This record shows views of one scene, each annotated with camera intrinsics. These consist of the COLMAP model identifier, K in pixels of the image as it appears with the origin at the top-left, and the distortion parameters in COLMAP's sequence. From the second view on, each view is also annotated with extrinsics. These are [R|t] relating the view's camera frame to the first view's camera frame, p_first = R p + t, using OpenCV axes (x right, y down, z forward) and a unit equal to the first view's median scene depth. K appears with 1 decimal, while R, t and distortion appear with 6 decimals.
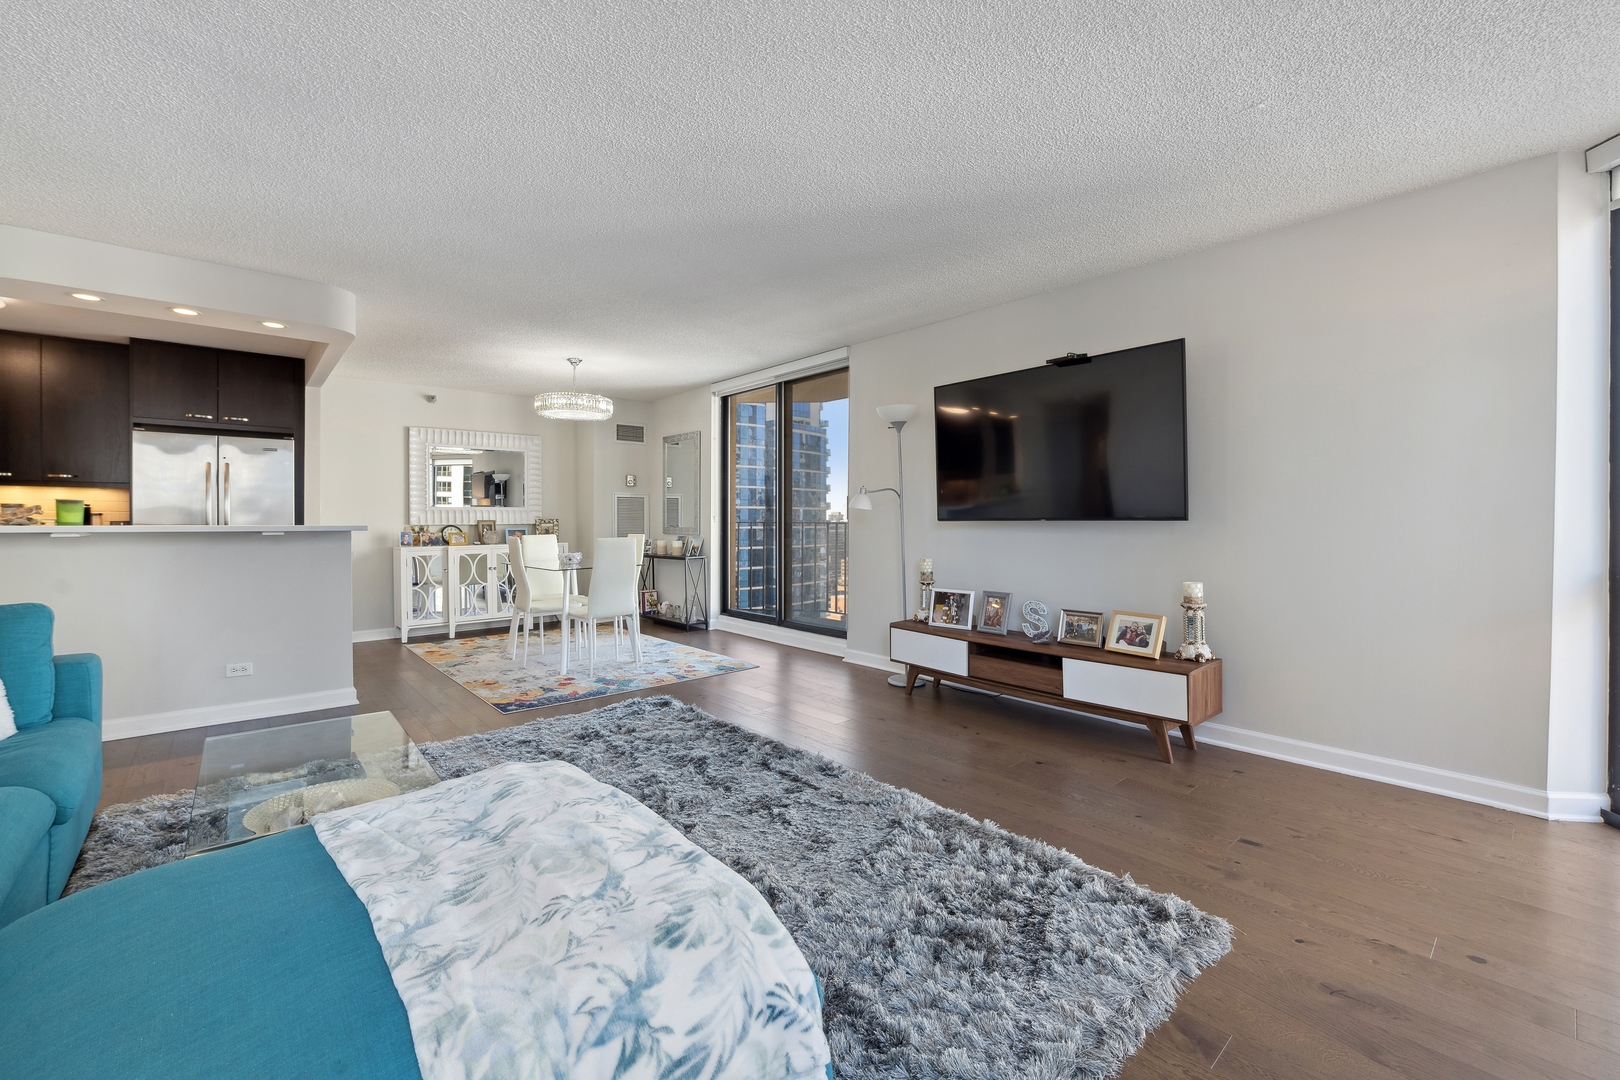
lens RADIAL K [[668.0, 0, 808.1], [0, 668.0, 518.9], [0, 0, 1]] dist [-0.009054, -0.000019]
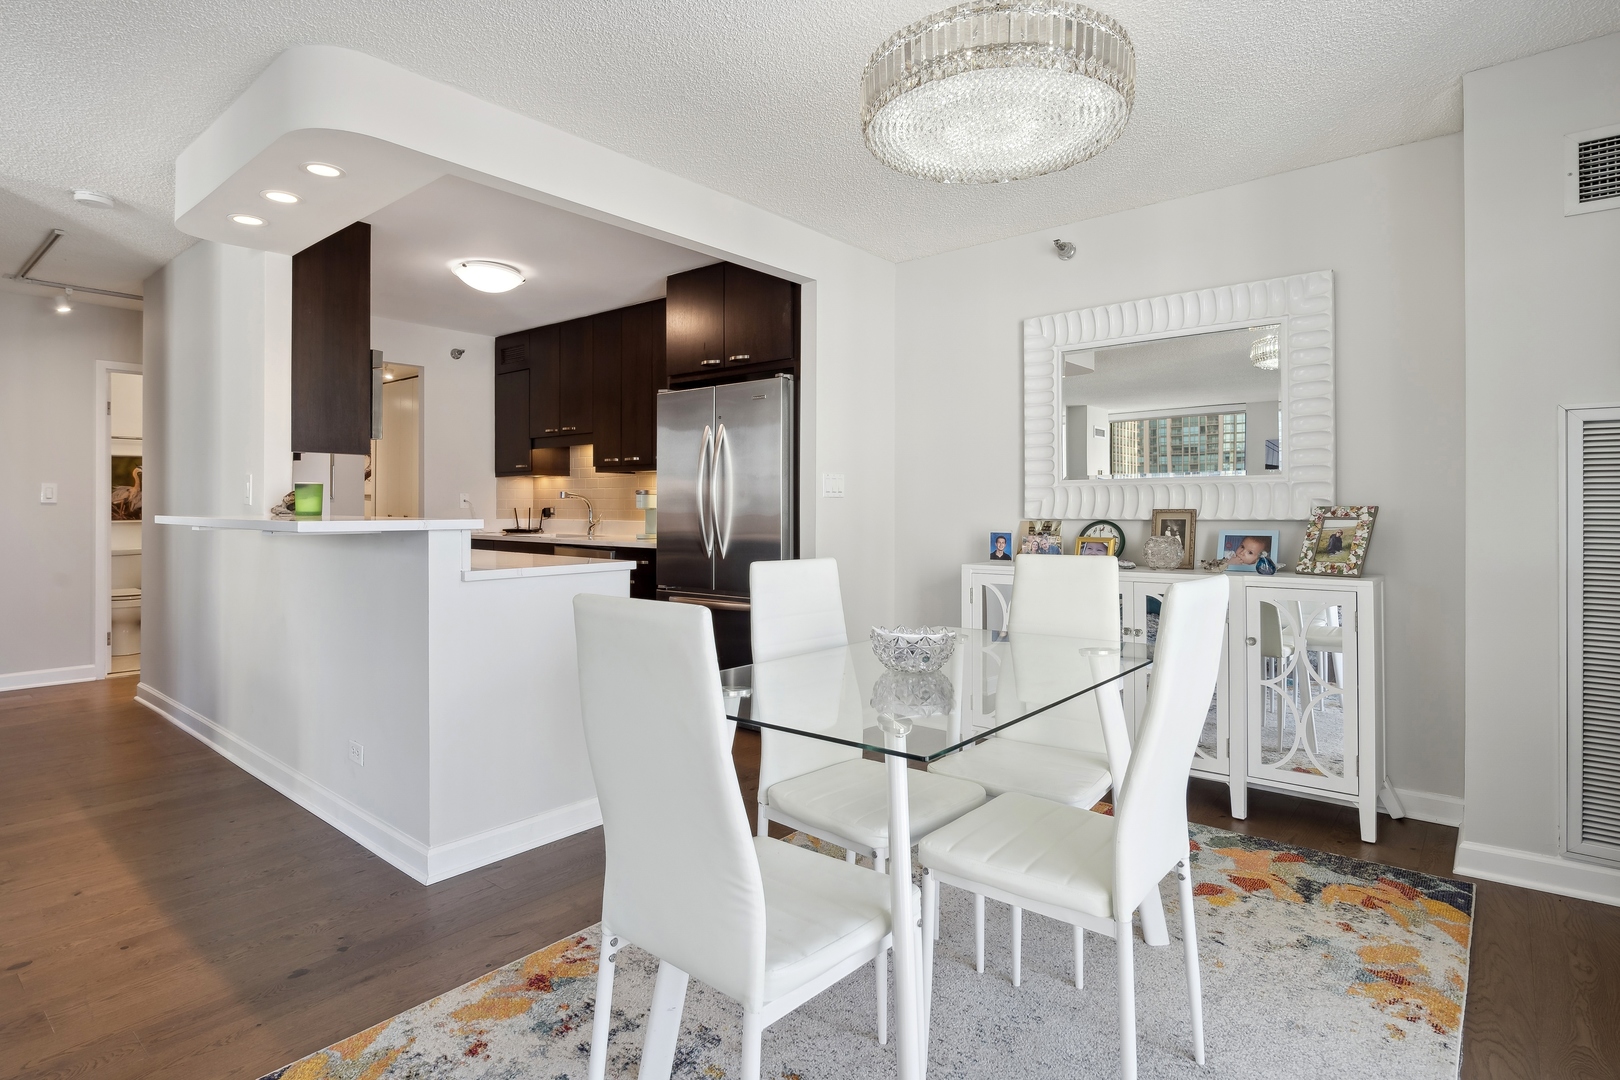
lens RADIAL K [[838.4, 0, 812.4], [0, 838.4, 498.7], [0, 0, 1]] dist [-0.000698, -0.000171]
pose [[0.160692, -0.007343, -0.986977, -0.014158], [0.000292, 0.999973, -0.007392, -0.000829], [0.987005, 0.000900, 0.160690, 0.740651]]
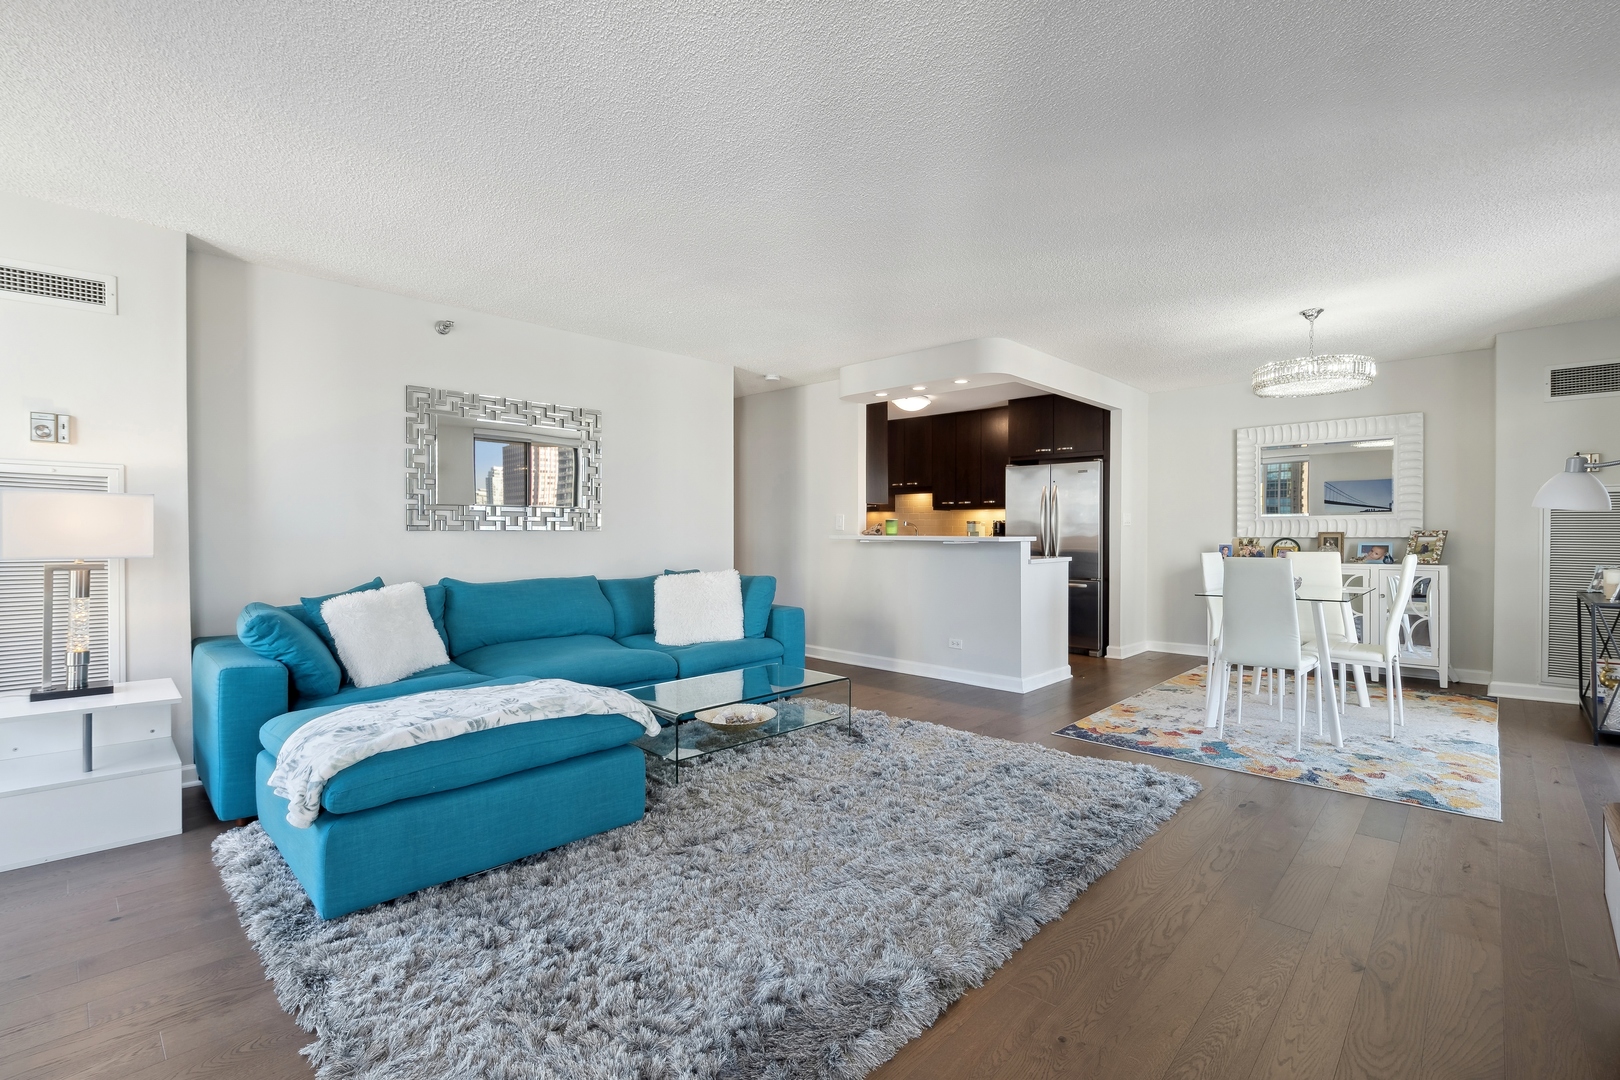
lens RADIAL K [[738.7, 0, 807.5], [0, 738.7, 533.9], [0, 0, 1]] dist [0.000042, 0.000039]
pose [[0.099745, 0.006995, -0.994988, 0.343127], [0.001436, 0.999973, 0.007174, -0.003188], [0.995012, -0.002144, 0.099733, 0.314401]]
